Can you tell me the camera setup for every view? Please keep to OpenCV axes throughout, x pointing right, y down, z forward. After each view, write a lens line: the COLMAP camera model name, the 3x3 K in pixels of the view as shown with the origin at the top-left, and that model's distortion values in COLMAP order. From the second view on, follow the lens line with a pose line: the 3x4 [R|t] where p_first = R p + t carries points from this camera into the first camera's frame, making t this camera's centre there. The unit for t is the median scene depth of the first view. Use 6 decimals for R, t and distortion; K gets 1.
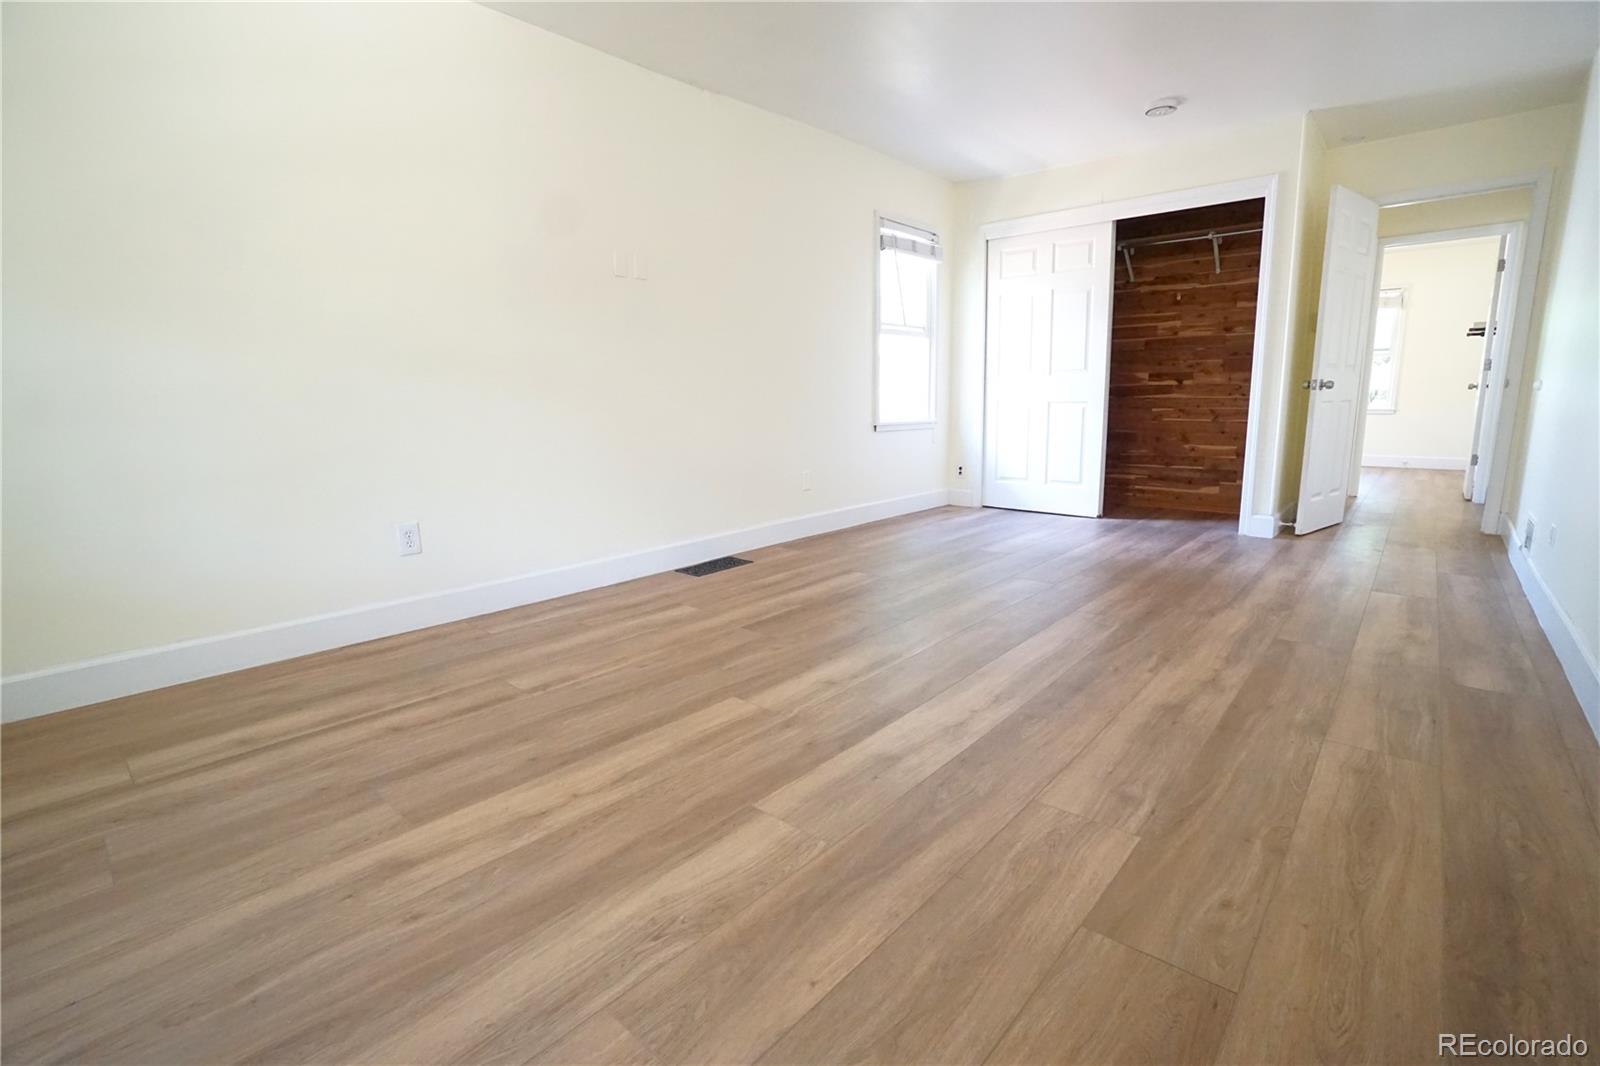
lens RADIAL K [[709.4, 0, 797.2], [0, 709.4, 529.5], [0, 0, 1]] dist [-0.059198, 0.021004]
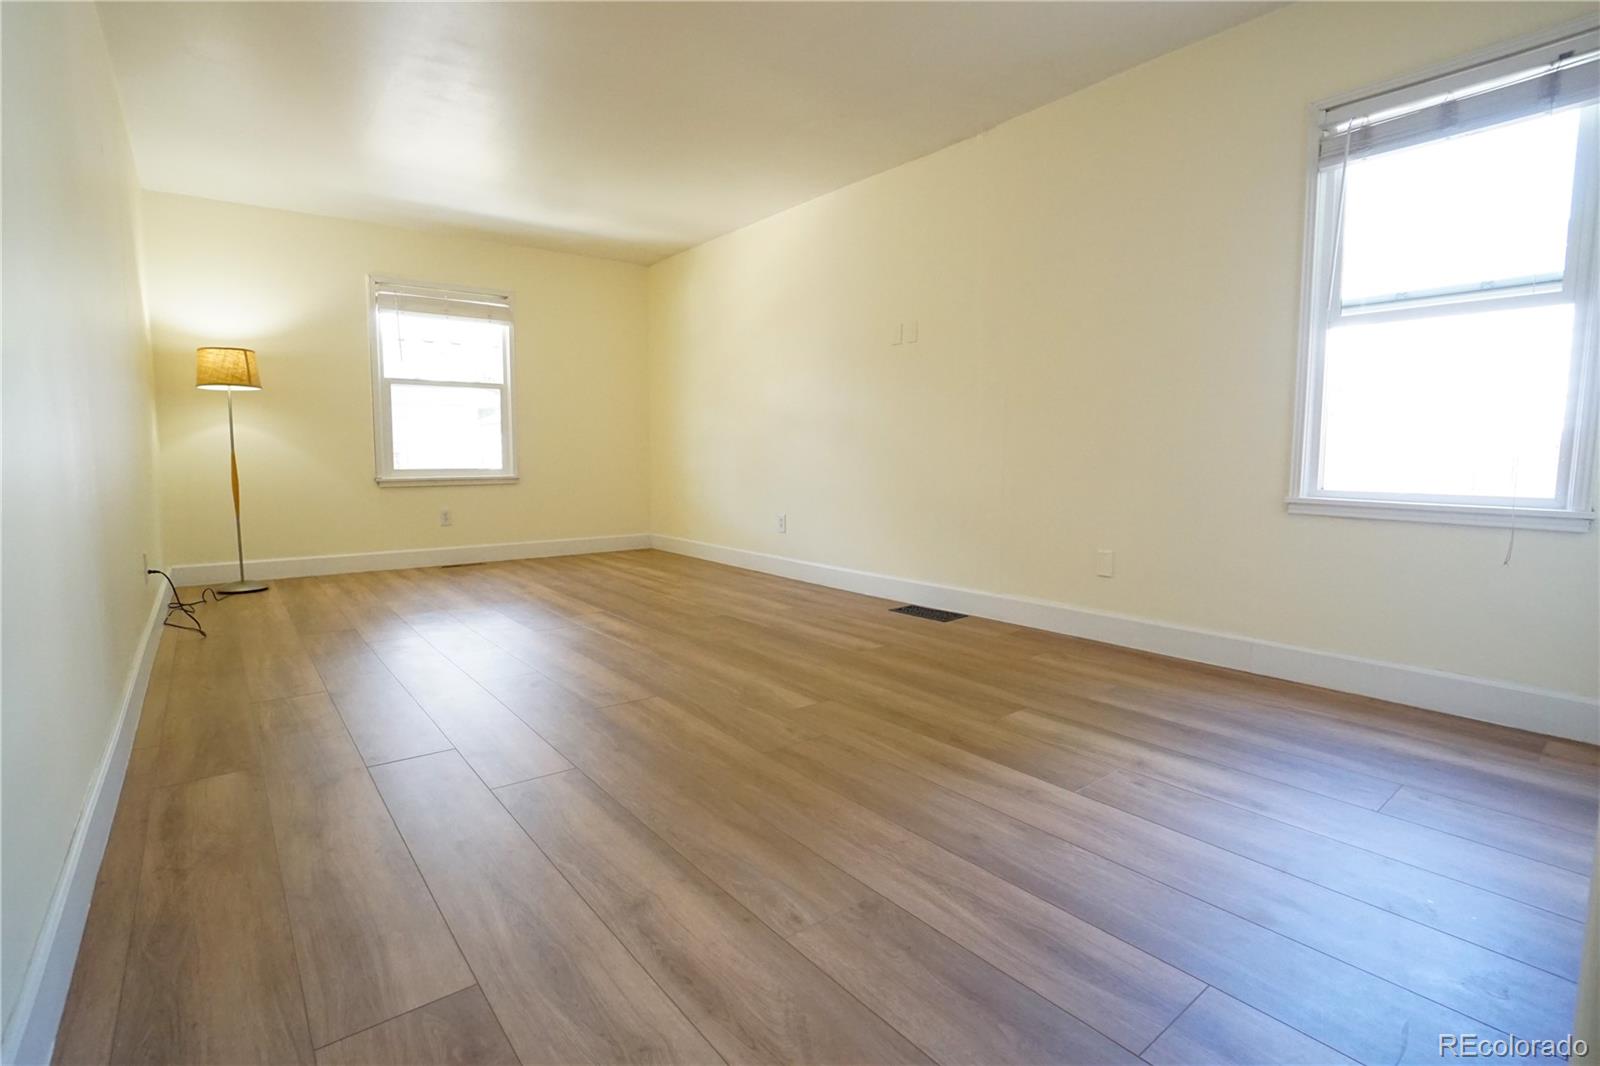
lens RADIAL K [[709.4, 0, 797.2], [0, 709.4, 529.5], [0, 0, 1]] dist [-0.059198, 0.021004]
pose [[-0.130565, 0.124255, -0.983623, 0.712742], [-0.172848, 0.974069, 0.145992, -0.144340], [0.976256, 0.189078, -0.105702, 0.723343]]
